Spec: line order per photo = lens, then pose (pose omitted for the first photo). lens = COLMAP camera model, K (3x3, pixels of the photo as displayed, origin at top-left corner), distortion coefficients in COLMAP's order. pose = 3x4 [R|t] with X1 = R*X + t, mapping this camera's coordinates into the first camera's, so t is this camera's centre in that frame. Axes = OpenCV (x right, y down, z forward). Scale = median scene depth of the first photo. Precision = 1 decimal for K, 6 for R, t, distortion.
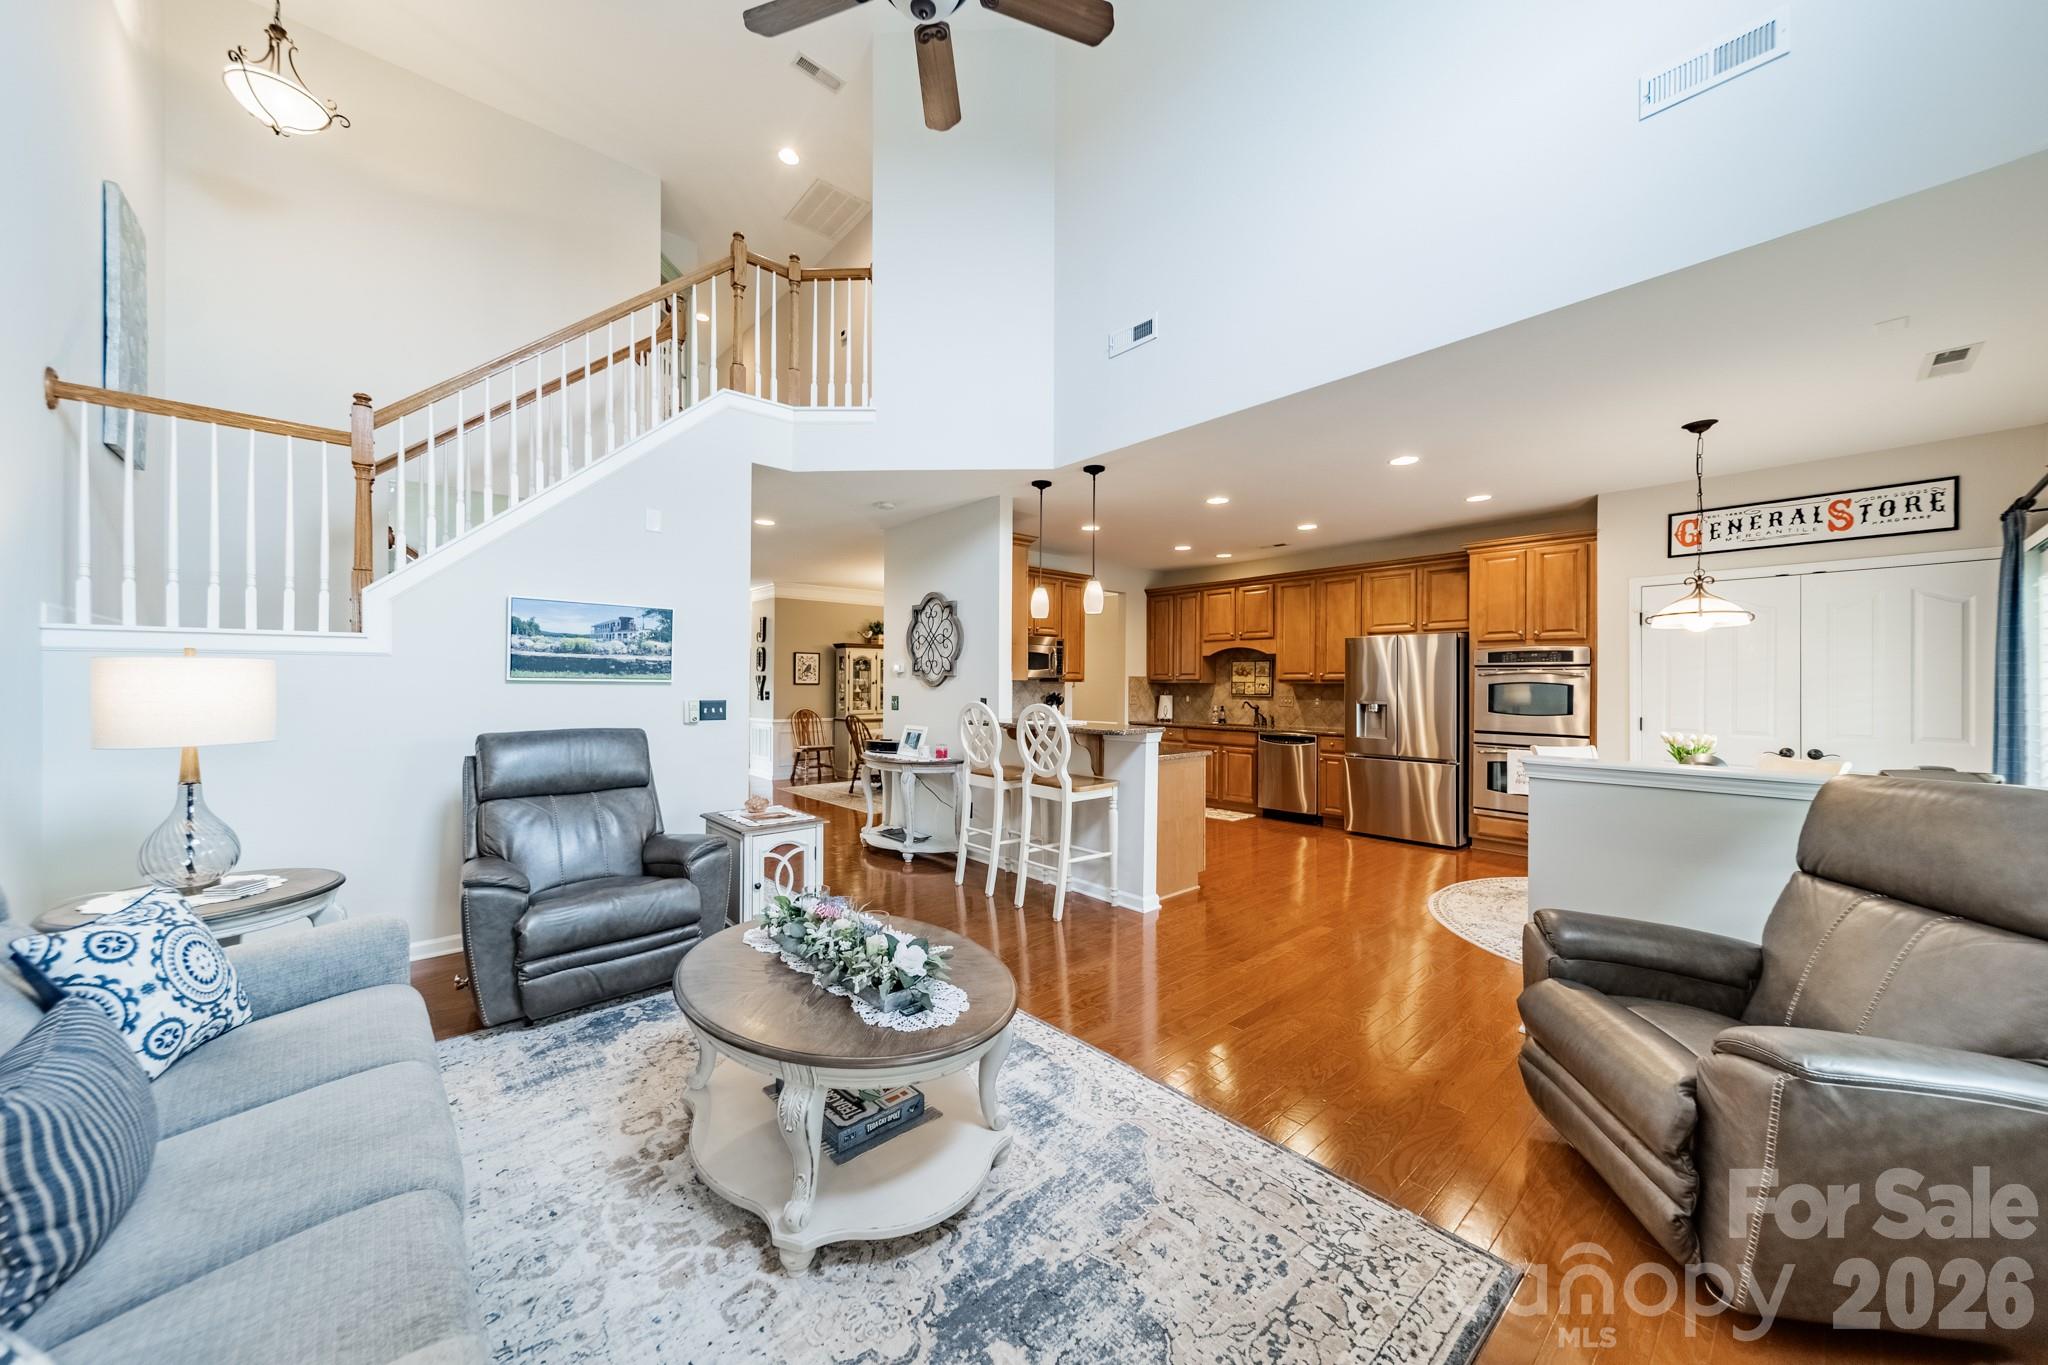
lens RADIAL K [[719.9, 0, 1033.6], [0, 719.9, 684.4], [0, 0, 1]] dist [0.008048, -0.000327]
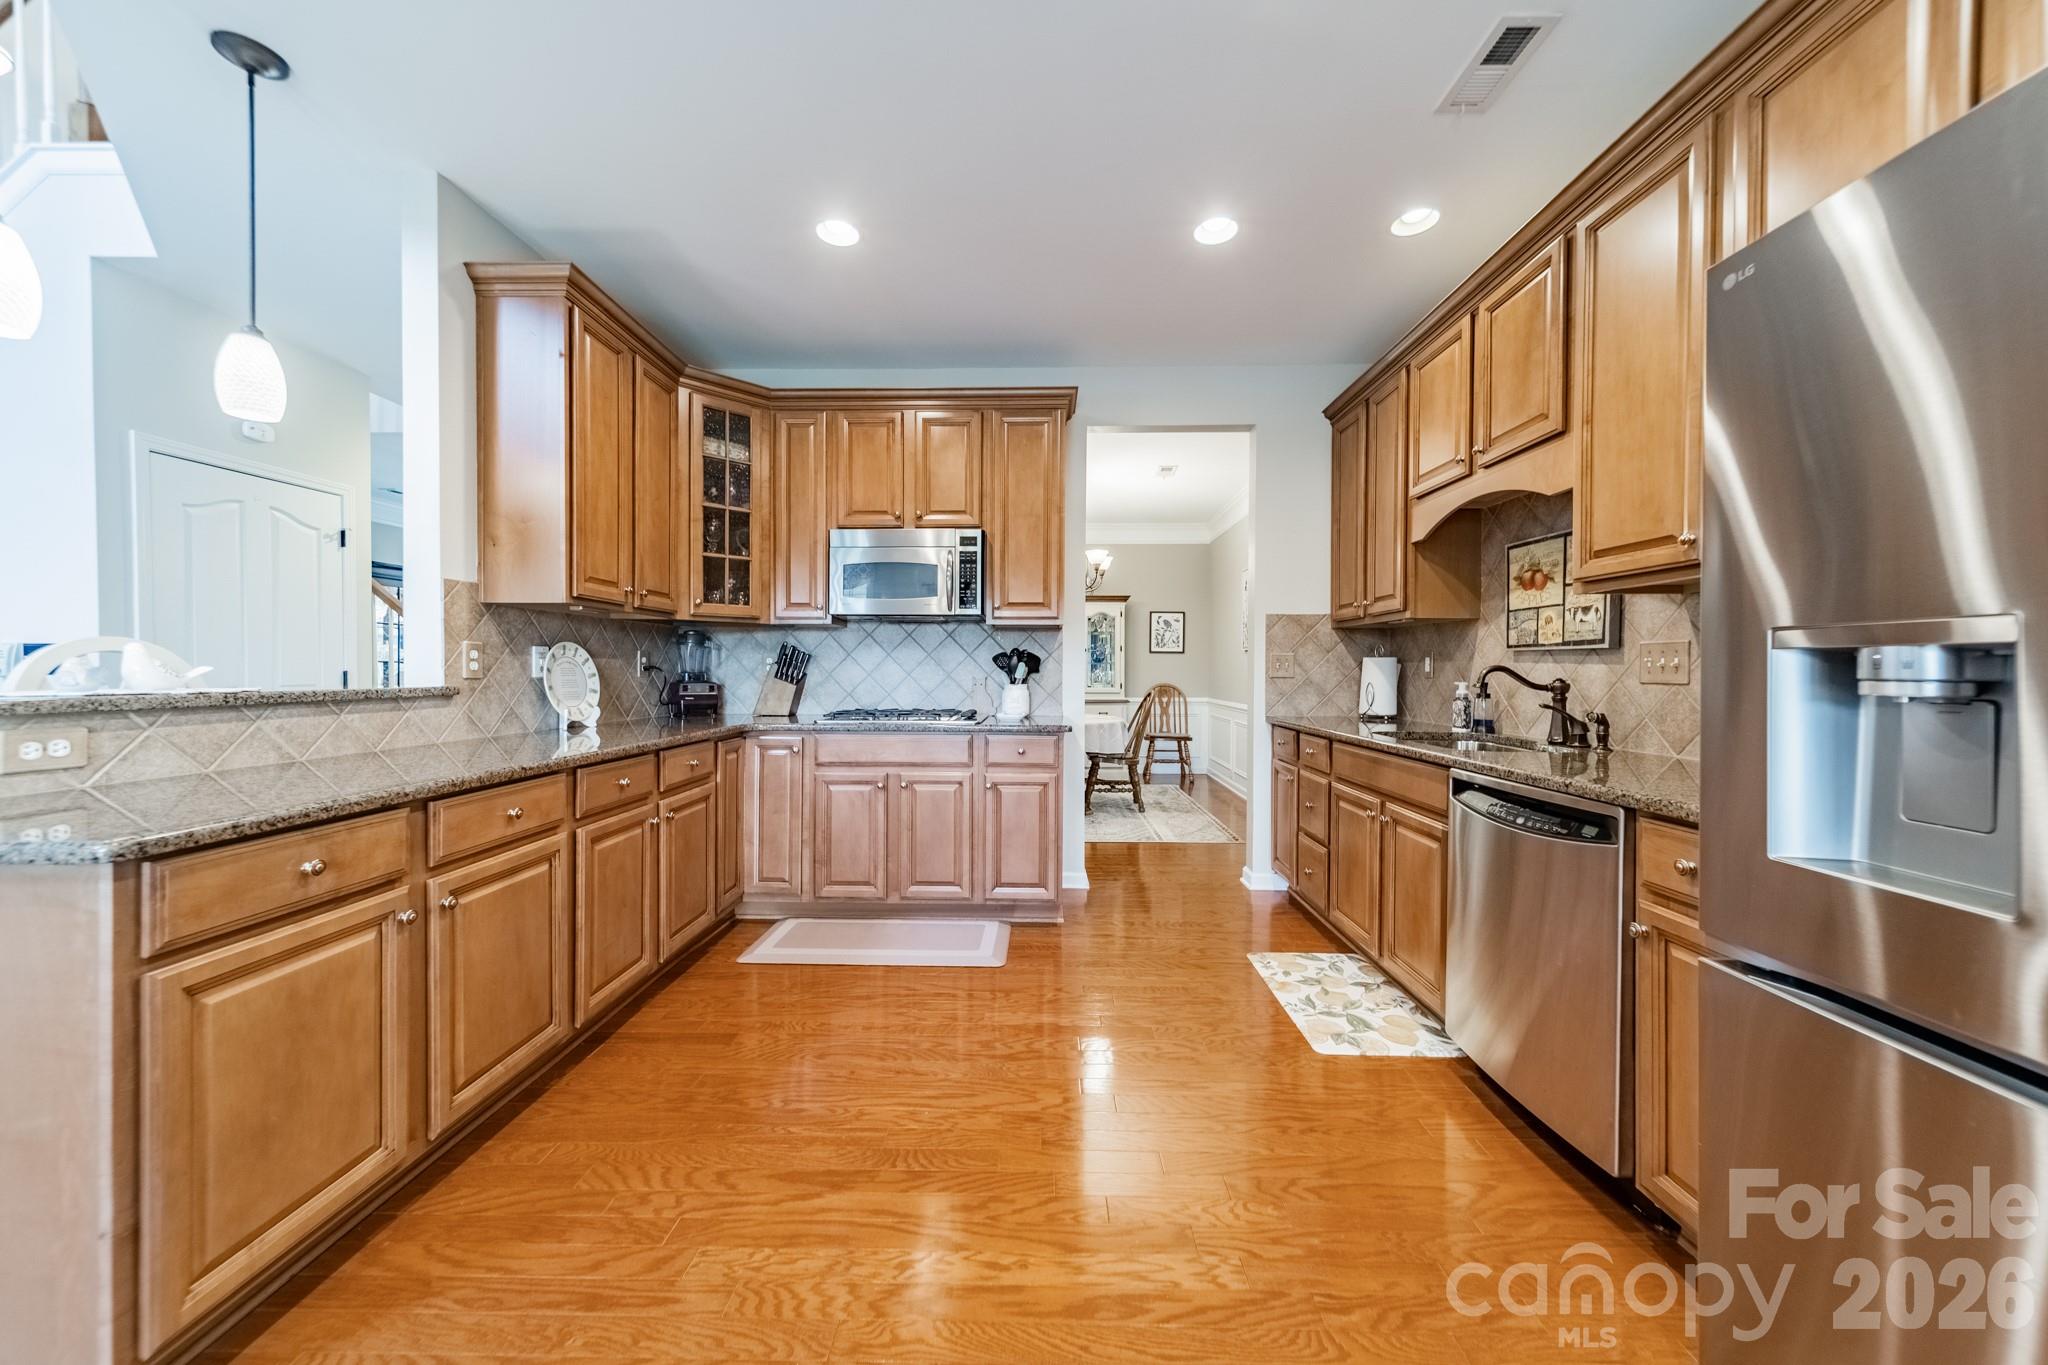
lens RADIAL K [[719.9, 0, 1026.6], [0, 719.9, 673.3], [0, 0, 1]] dist [0.008048, -0.000327]
pose [[0.727878, 0.002564, -0.685702, 0.501007], [-0.000708, 0.999995, 0.002988, 0.036398], [0.685706, -0.001689, 0.727876, 0.884906]]
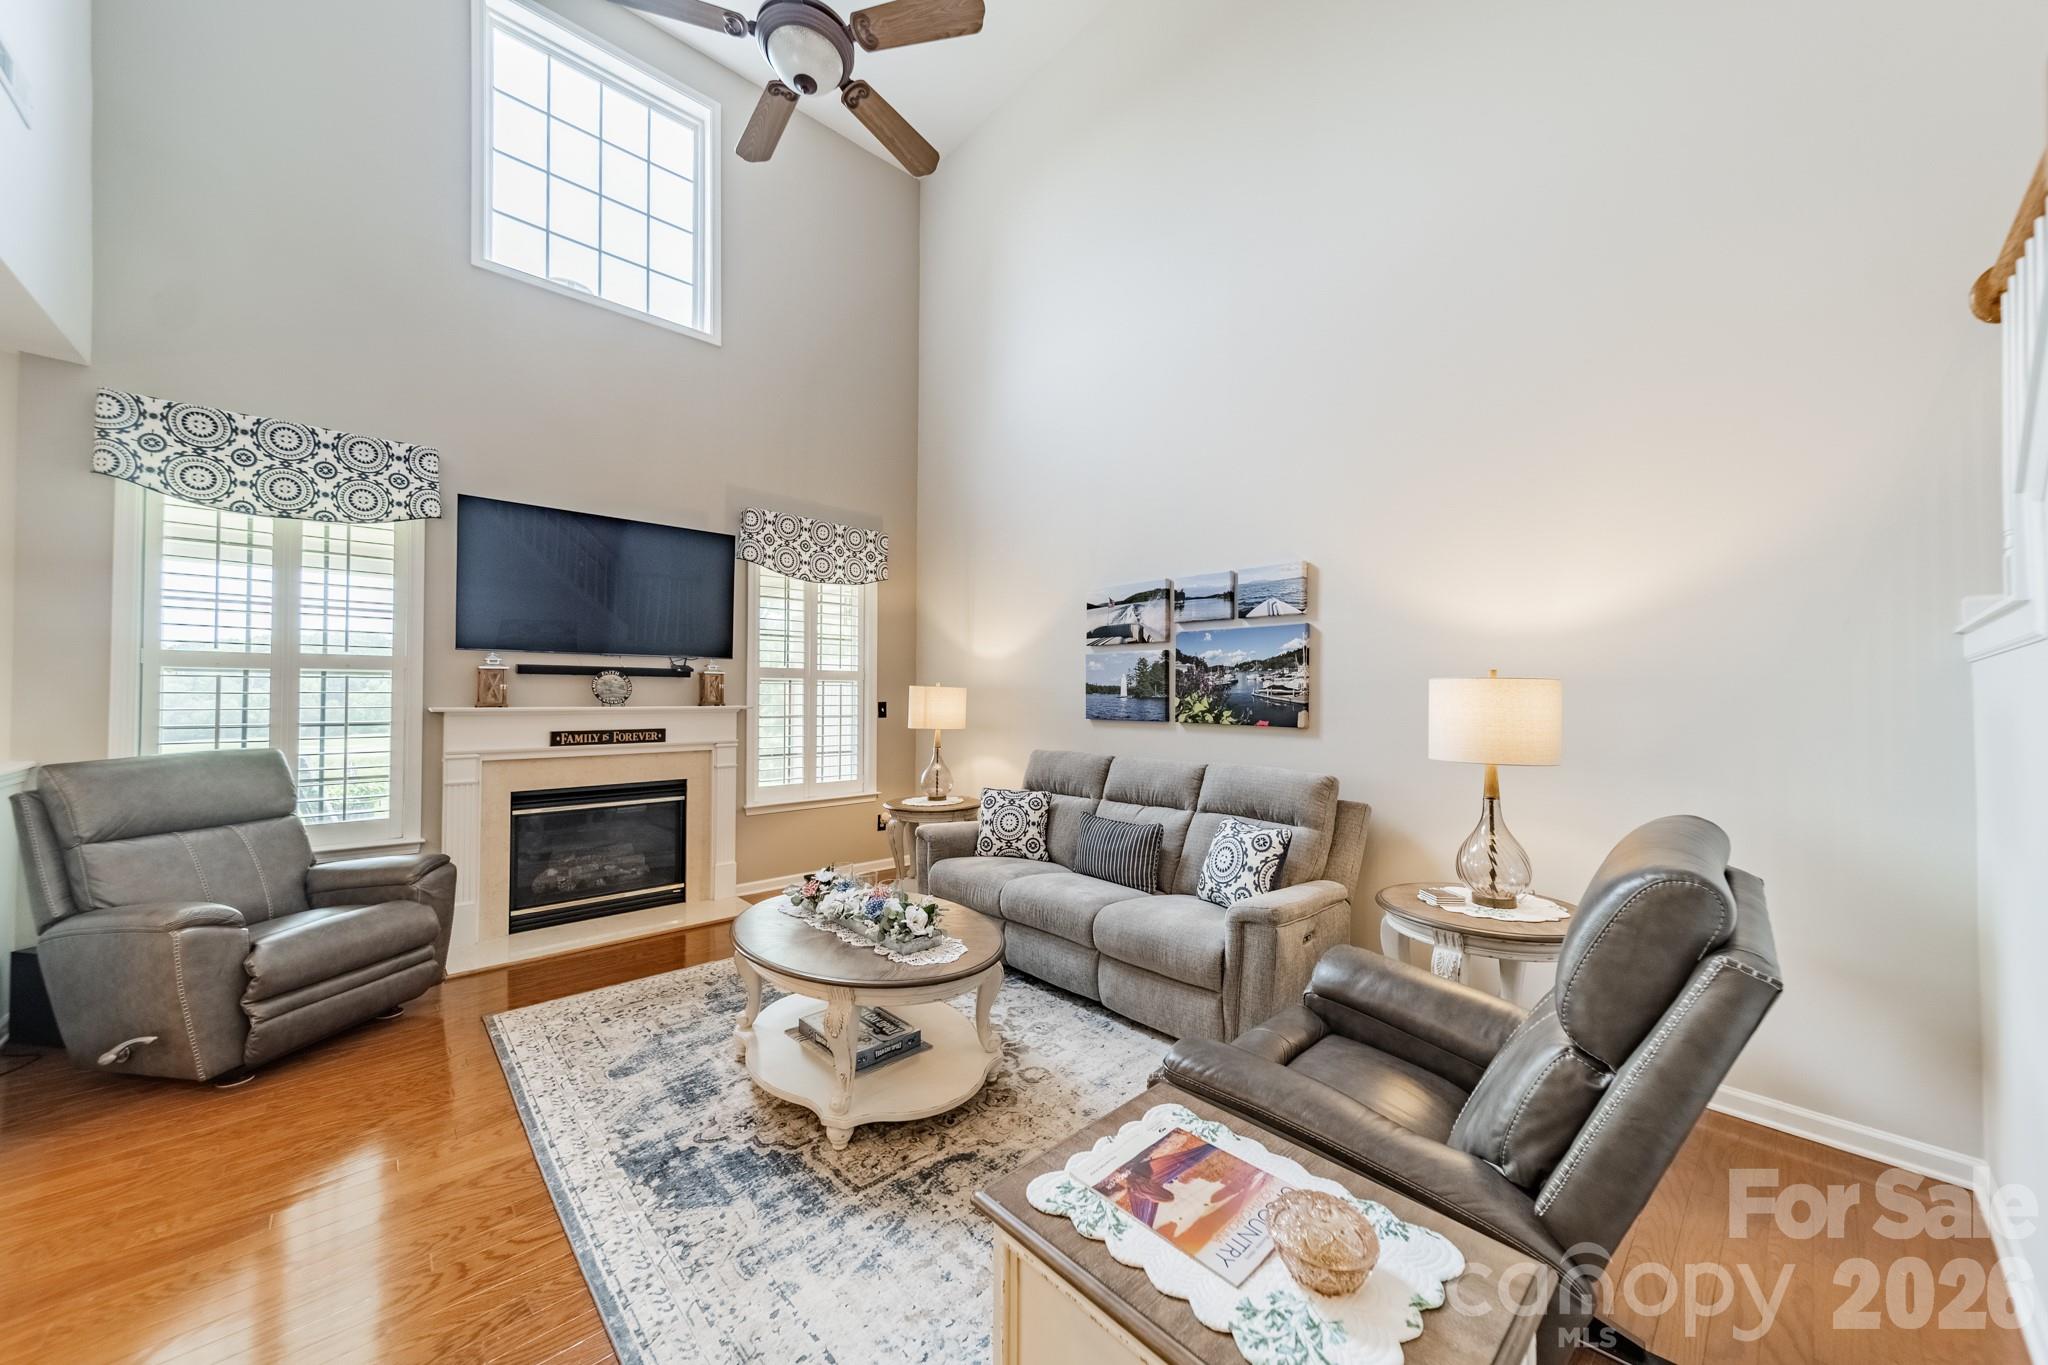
lens RADIAL K [[719.9, 0, 1029.1], [0, 719.9, 687.4], [0, 0, 1]] dist [0.008048, -0.000327]
pose [[-0.999852, -0.009112, -0.014568, -0.198229], [-0.008886, 0.999841, -0.015472, -0.001016], [0.014707, -0.015340, -0.999774, 0.848814]]
